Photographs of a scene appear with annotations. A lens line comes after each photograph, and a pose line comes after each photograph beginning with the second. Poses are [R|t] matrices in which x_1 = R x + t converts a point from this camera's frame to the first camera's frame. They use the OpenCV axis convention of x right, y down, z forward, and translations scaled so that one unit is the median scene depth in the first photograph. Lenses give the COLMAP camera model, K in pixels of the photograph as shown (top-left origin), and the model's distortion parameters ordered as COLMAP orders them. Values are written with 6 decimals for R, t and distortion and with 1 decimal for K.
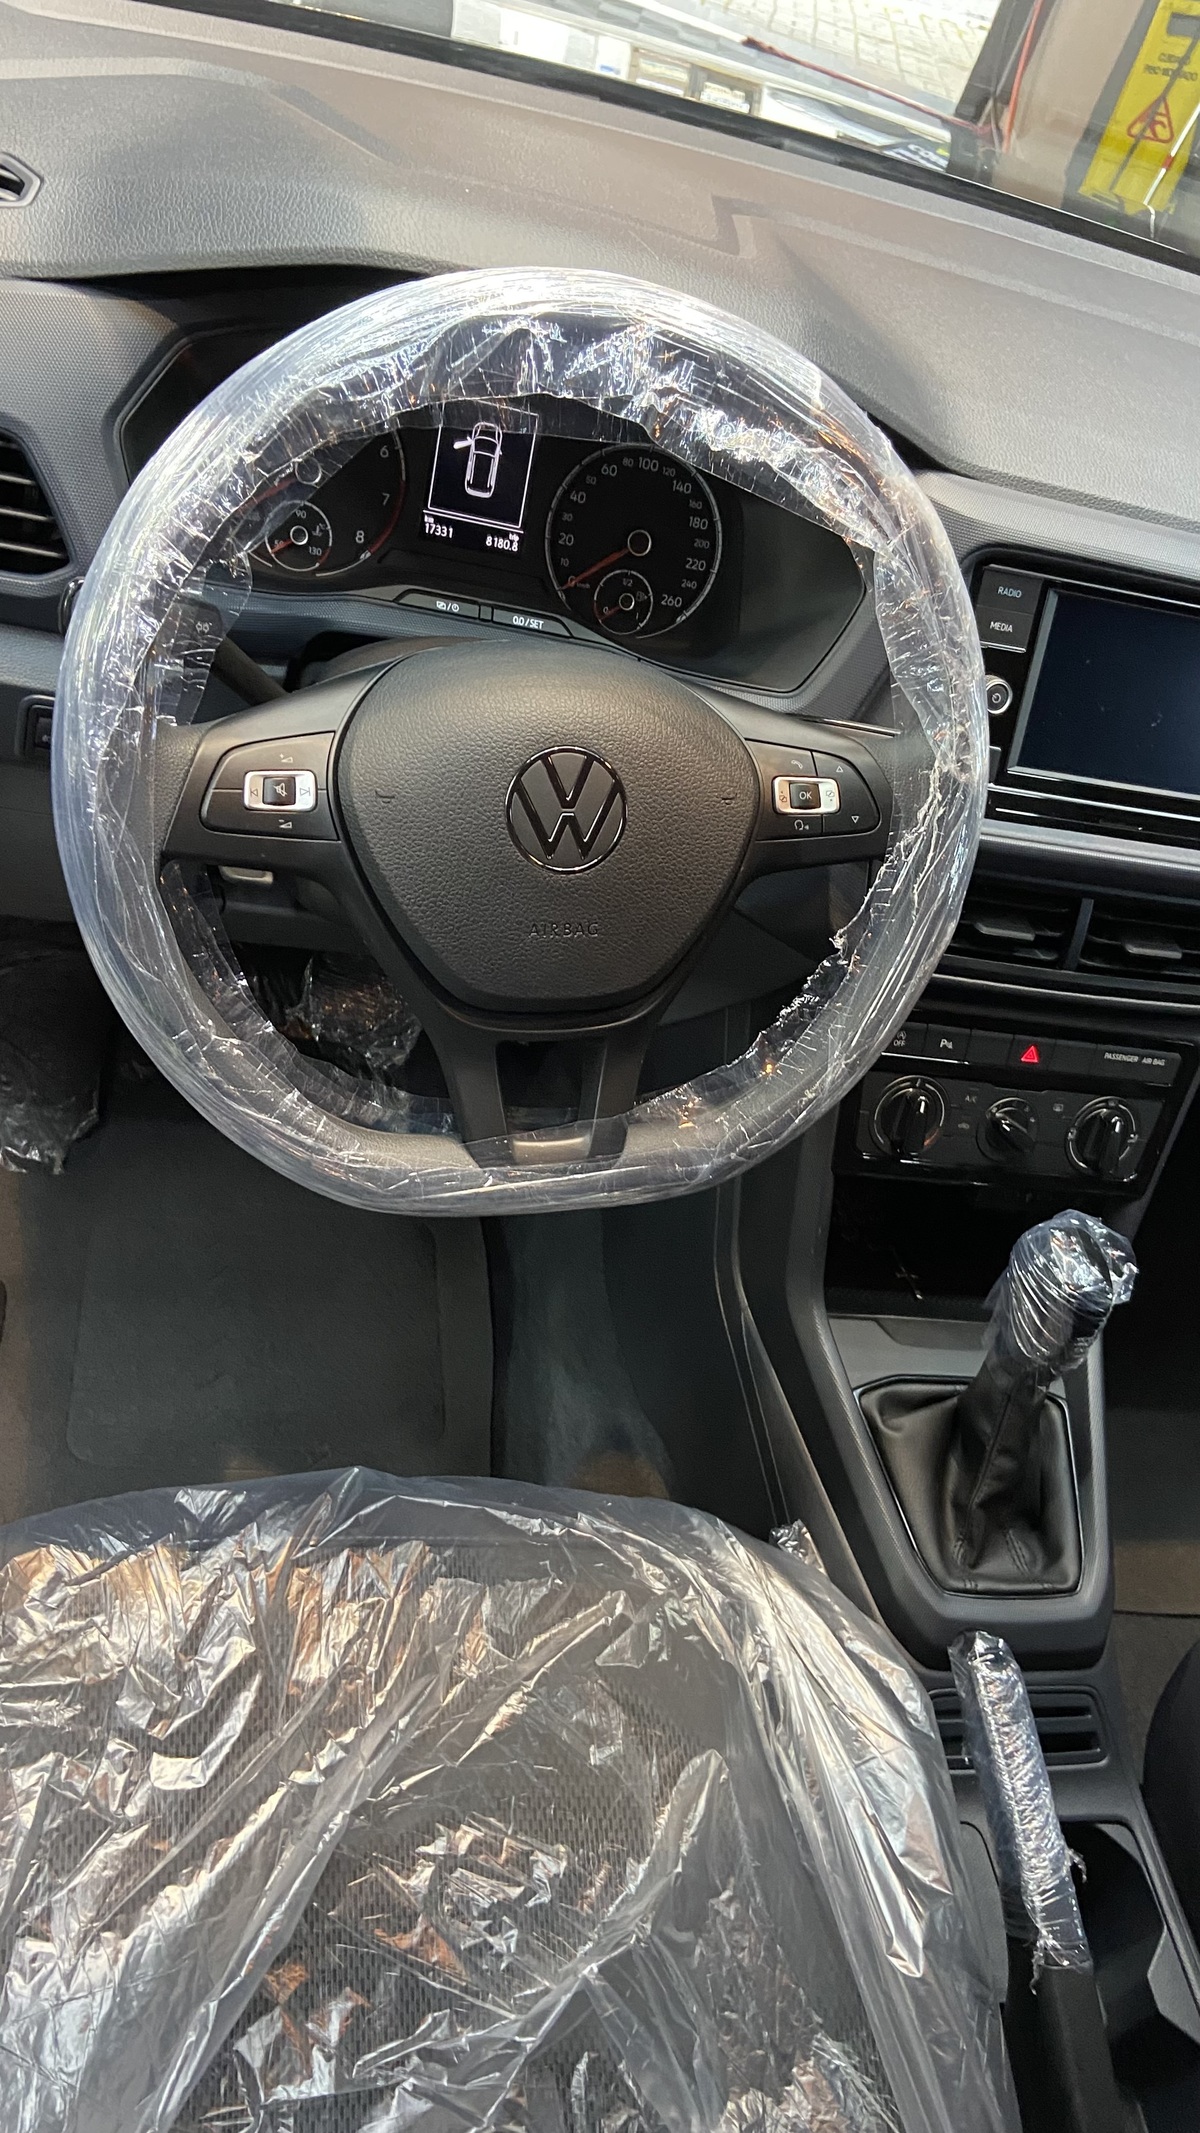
lens RADIAL K [[1582.8, 0, 599.5], [0, 1582.8, 1040.5], [0, 0, 1]] dist [0.002484, -0.000618]
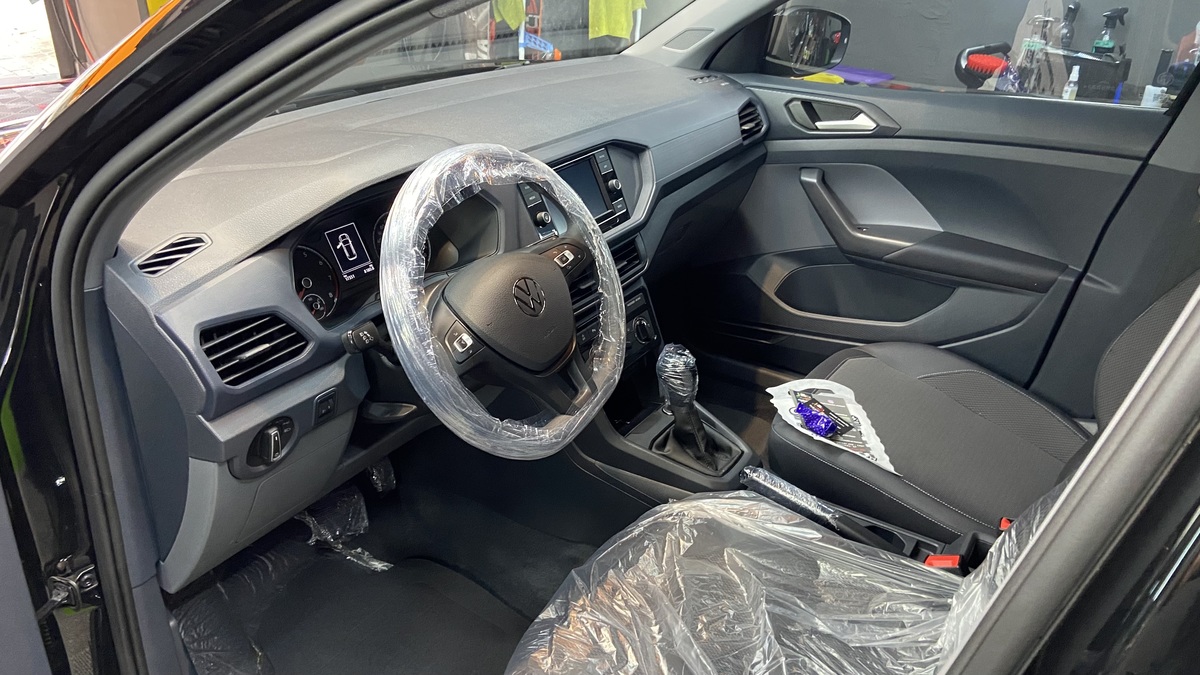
lens RADIAL K [[914.5, 0, 600.0], [0, 914.5, 337.5], [0, 0, 1]] dist [-0.001661, 0.000612]
pose [[0.641177, -0.567681, 0.516363, -0.713985], [0.640262, 0.766666, 0.047834, -0.067590], [-0.423032, 0.299937, 0.855033, -0.430968]]
